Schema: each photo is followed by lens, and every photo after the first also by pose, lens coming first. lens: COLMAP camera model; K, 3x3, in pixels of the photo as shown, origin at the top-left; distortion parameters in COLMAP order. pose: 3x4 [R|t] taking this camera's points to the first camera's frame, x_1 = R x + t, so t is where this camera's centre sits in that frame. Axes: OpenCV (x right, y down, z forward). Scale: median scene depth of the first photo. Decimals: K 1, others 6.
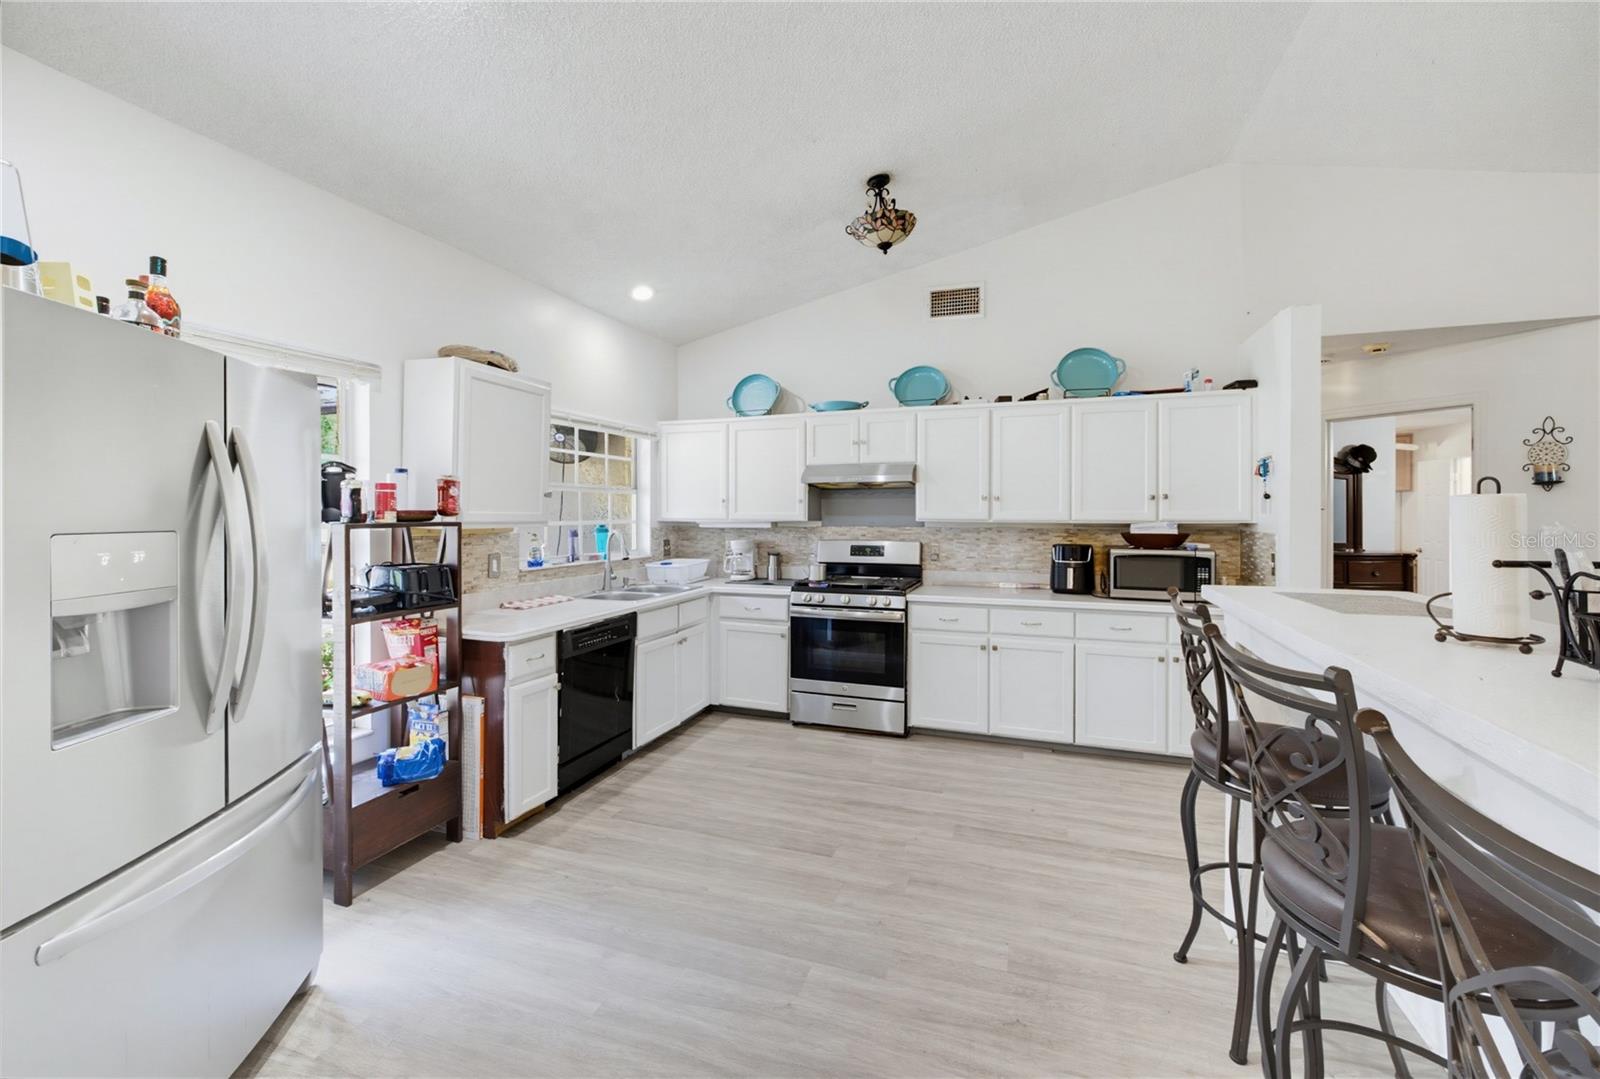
lens RADIAL K [[650.8, 0, 804.7], [0, 650.8, 515.8], [0, 0, 1]] dist [-0.002972, -0.000320]
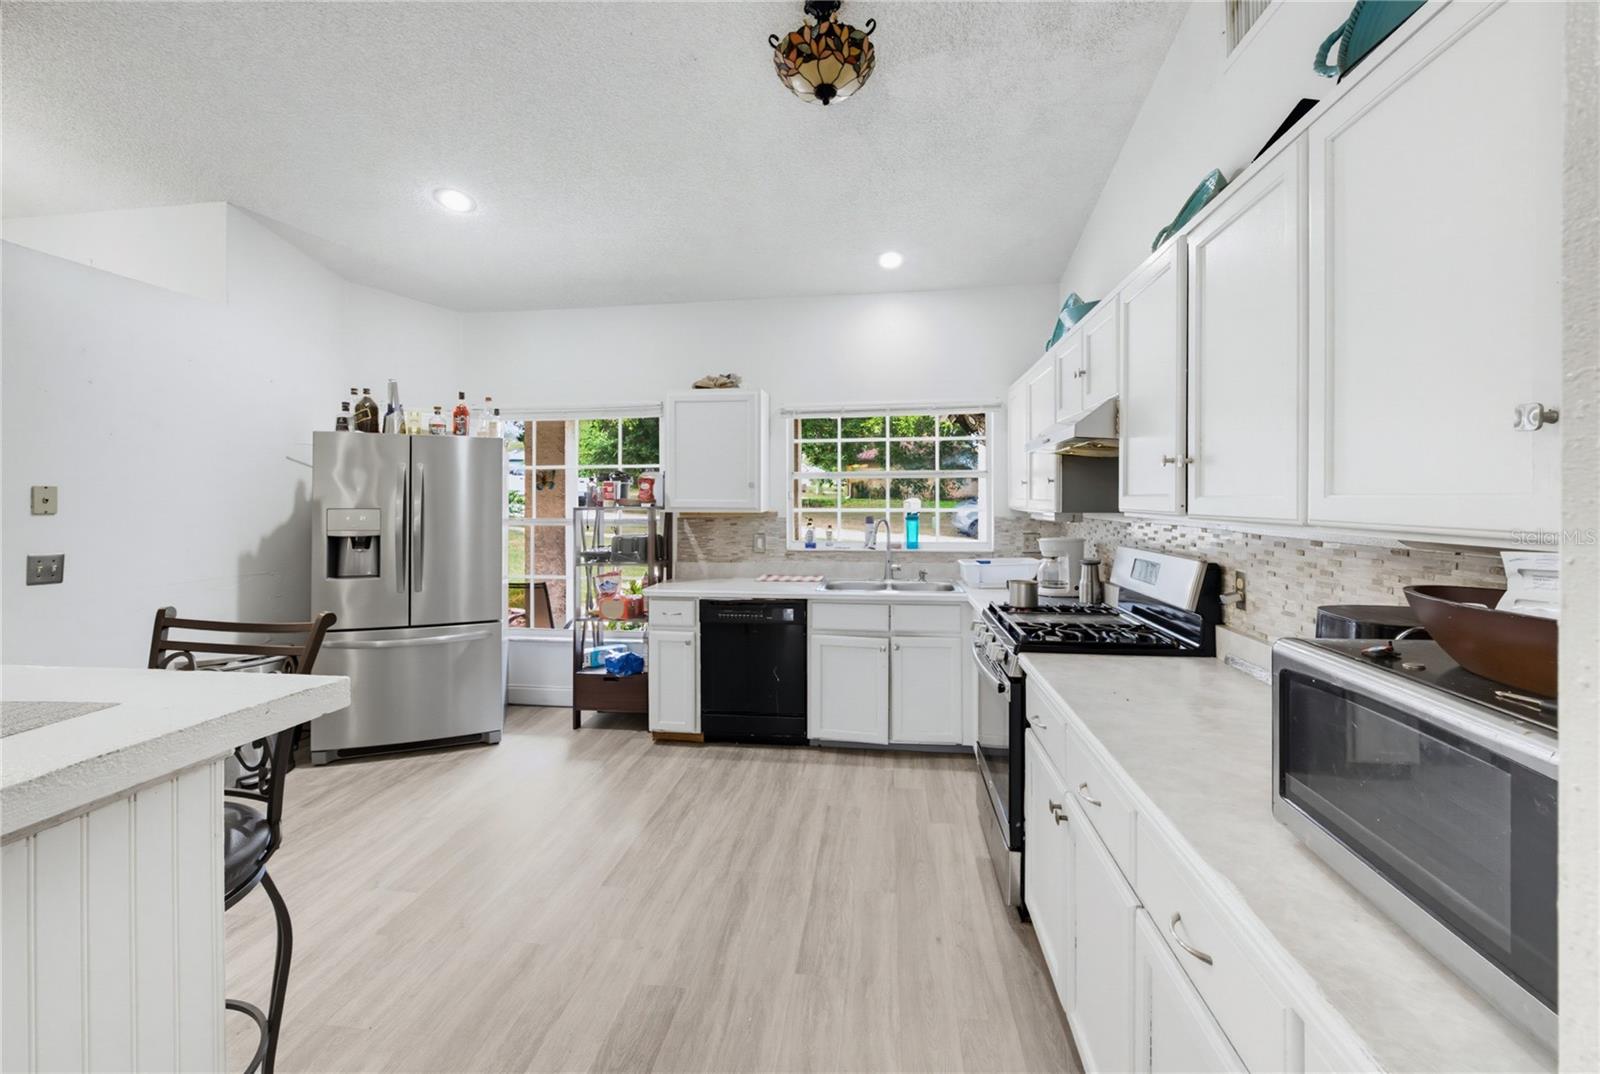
lens RADIAL K [[652.9, 0, 801.6], [0, 652.9, 499.7], [0, 0, 1]] dist [-0.001607, -0.000057]
pose [[0.204251, -0.000940, -0.978918, 0.748566], [-0.001375, 0.999998, -0.001247, -0.004143], [0.978918, 0.001601, 0.204250, 0.829360]]
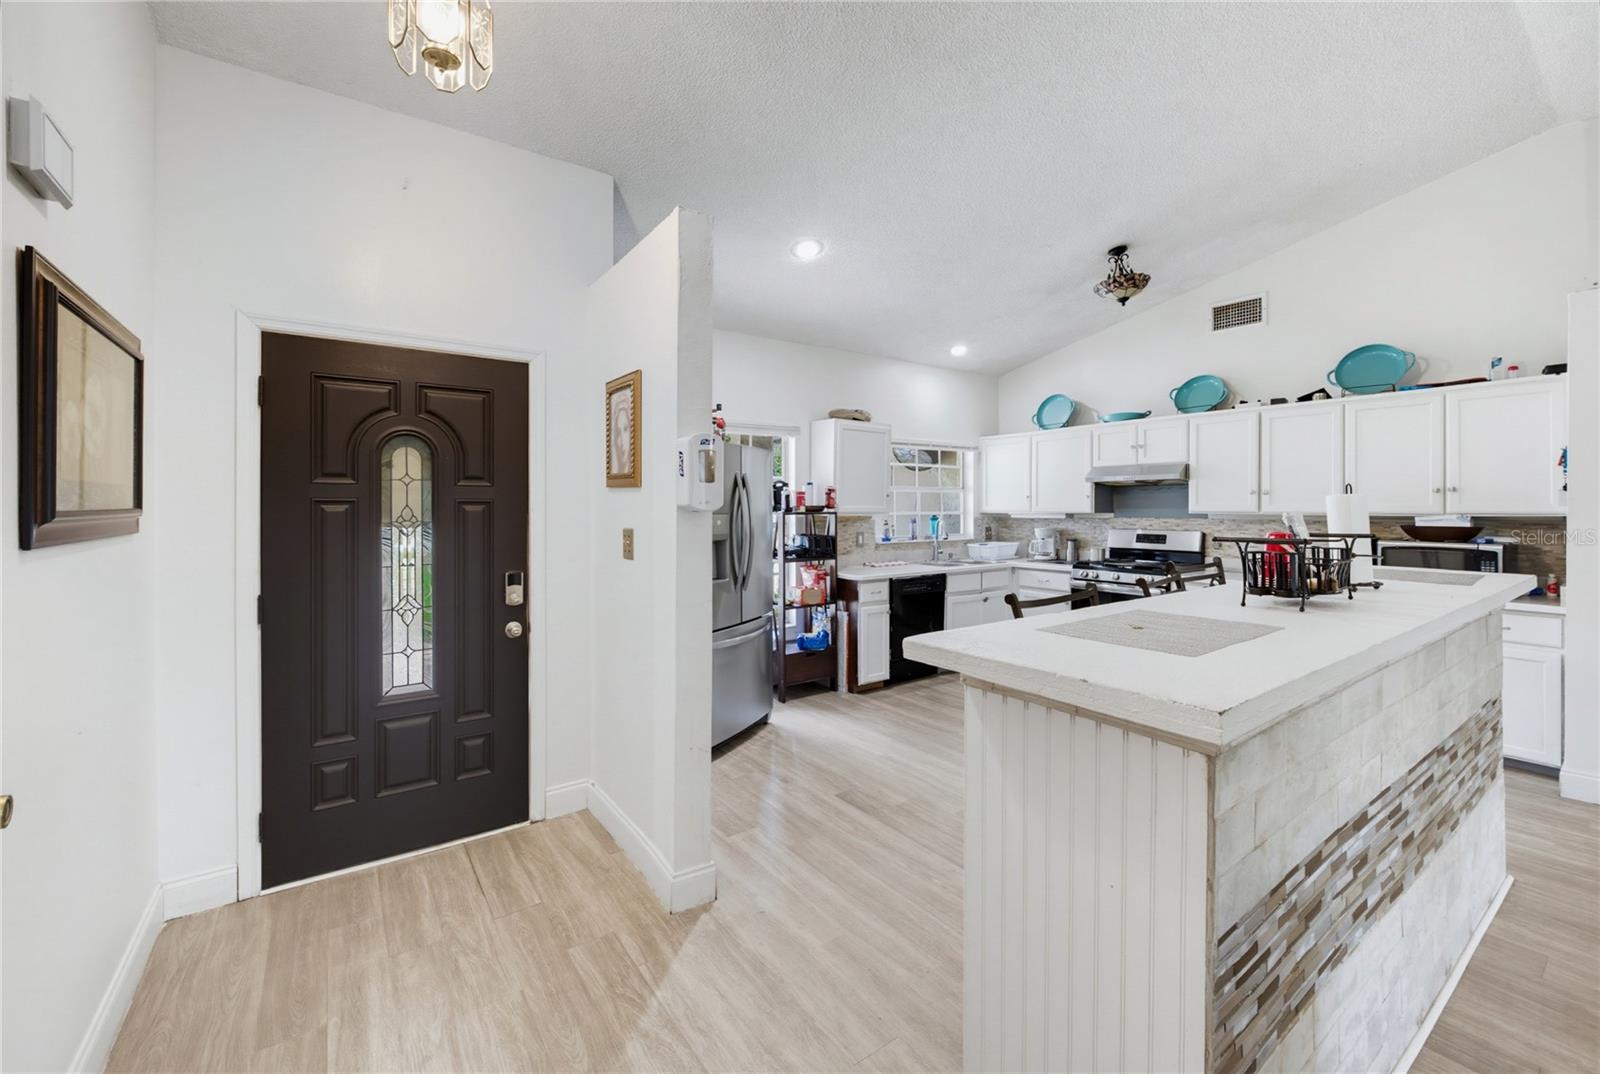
lens RADIAL K [[650.8, 0, 804.7], [0, 650.8, 513.3], [0, 0, 1]] dist [-0.002972, -0.000320]
pose [[0.823601, 0.003890, -0.567156, 0.330271], [-0.000527, 0.999981, 0.006093, 0.001936], [0.567169, -0.004720, 0.823588, -0.417909]]
